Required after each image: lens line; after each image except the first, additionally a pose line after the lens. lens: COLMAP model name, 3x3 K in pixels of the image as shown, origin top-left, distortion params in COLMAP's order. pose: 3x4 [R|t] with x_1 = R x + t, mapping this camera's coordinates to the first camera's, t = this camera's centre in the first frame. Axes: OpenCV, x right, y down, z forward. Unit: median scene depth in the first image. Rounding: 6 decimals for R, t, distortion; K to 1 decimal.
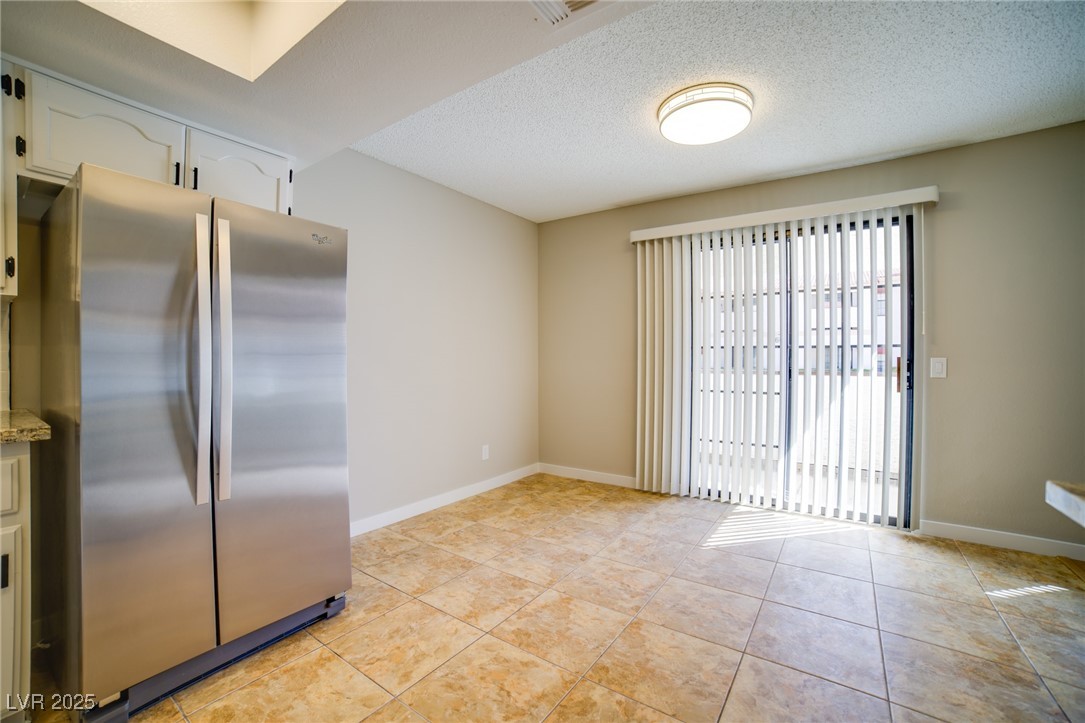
lens RADIAL K [[454.4, 0, 542.2], [0, 454.4, 358.7], [0, 0, 1]] dist [-0.110188, 0.038706]
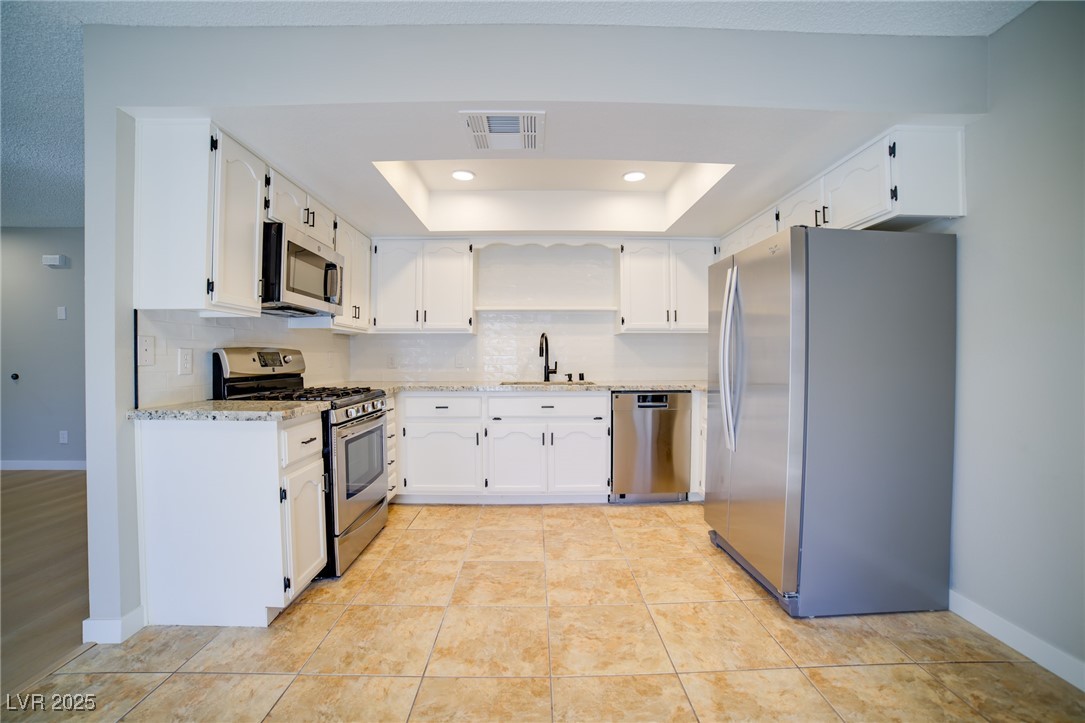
lens RADIAL K [[435.4, 0, 540.5], [0, 435.4, 361.2], [0, 0, 1]] dist [-0.112426, 0.037422]
pose [[-0.812739, 0.002677, -0.582622, 0.374146], [-0.002312, 0.999967, 0.007820, -0.000581], [0.582623, 0.007703, -0.812706, 0.987230]]
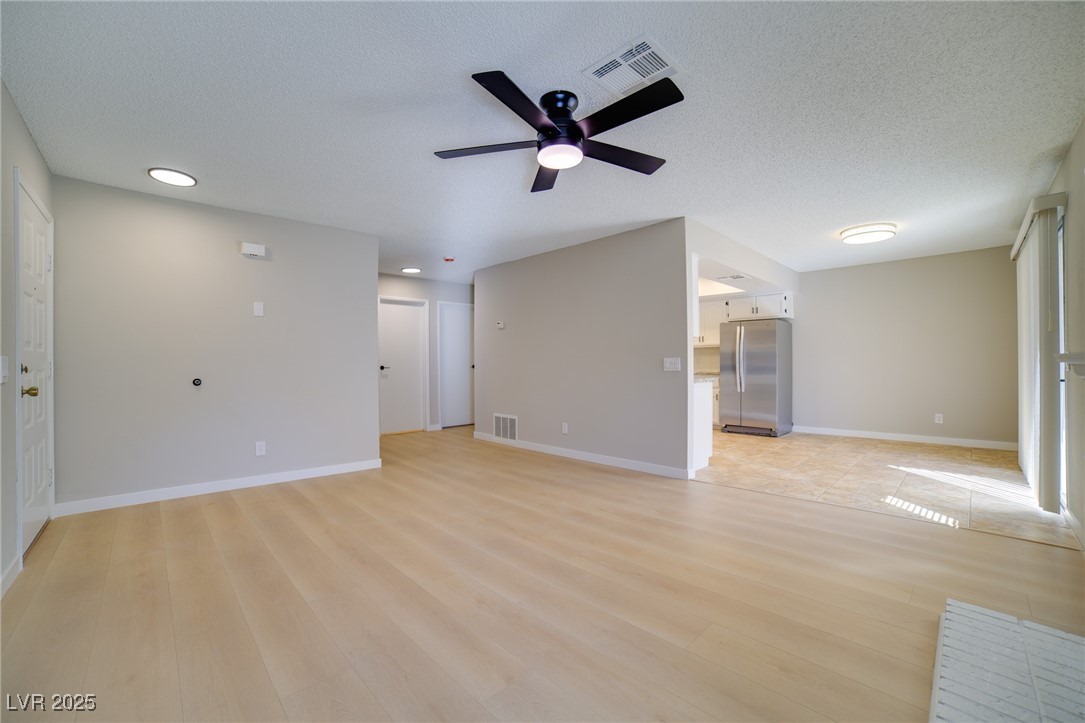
lens RADIAL K [[443.0, 0, 534.1], [0, 443.0, 362.3], [0, 0, 1]] dist [-0.105682, 0.034766]
pose [[-0.210579, 0.001073, -0.977576, 2.125407], [0.002947, 0.999996, 0.000463, 0.012514], [0.977573, -0.002783, -0.210581, -0.065418]]
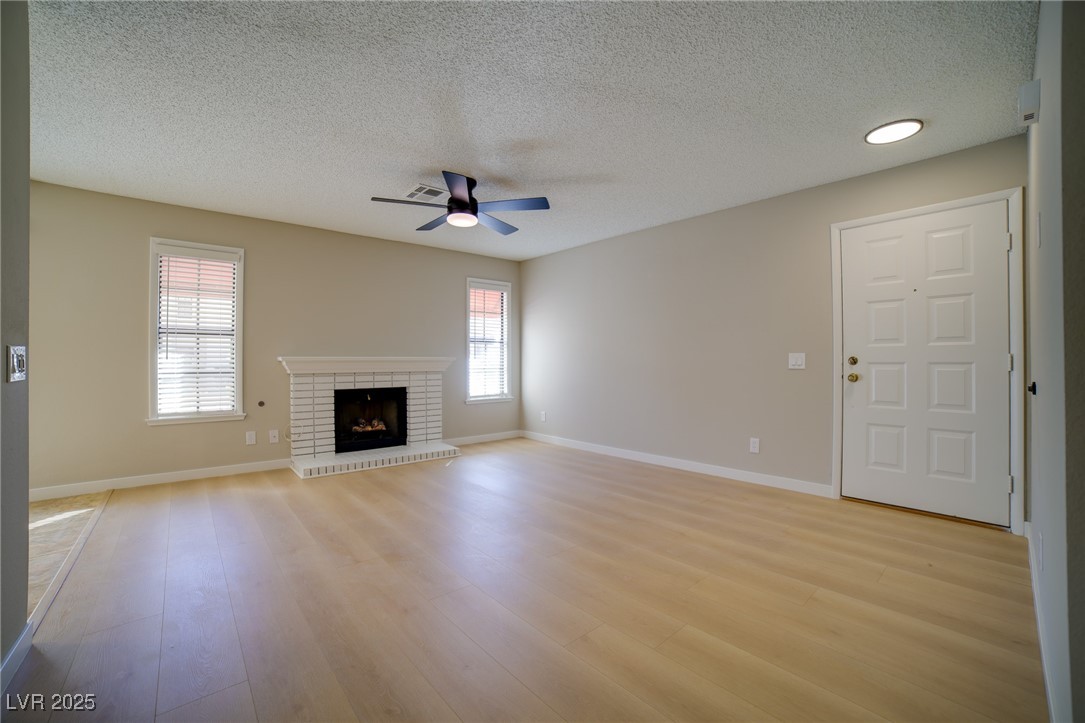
lens RADIAL K [[454.4, 0, 542.2], [0, 454.4, 358.7], [0, 0, 1]] dist [-0.110188, 0.038706]
pose [[0.241725, 0.000878, 0.970344, 0.159731], [0.000890, 0.999999, -0.001126, 0.018098], [-0.970344, 0.001136, 0.241724, -0.703810]]
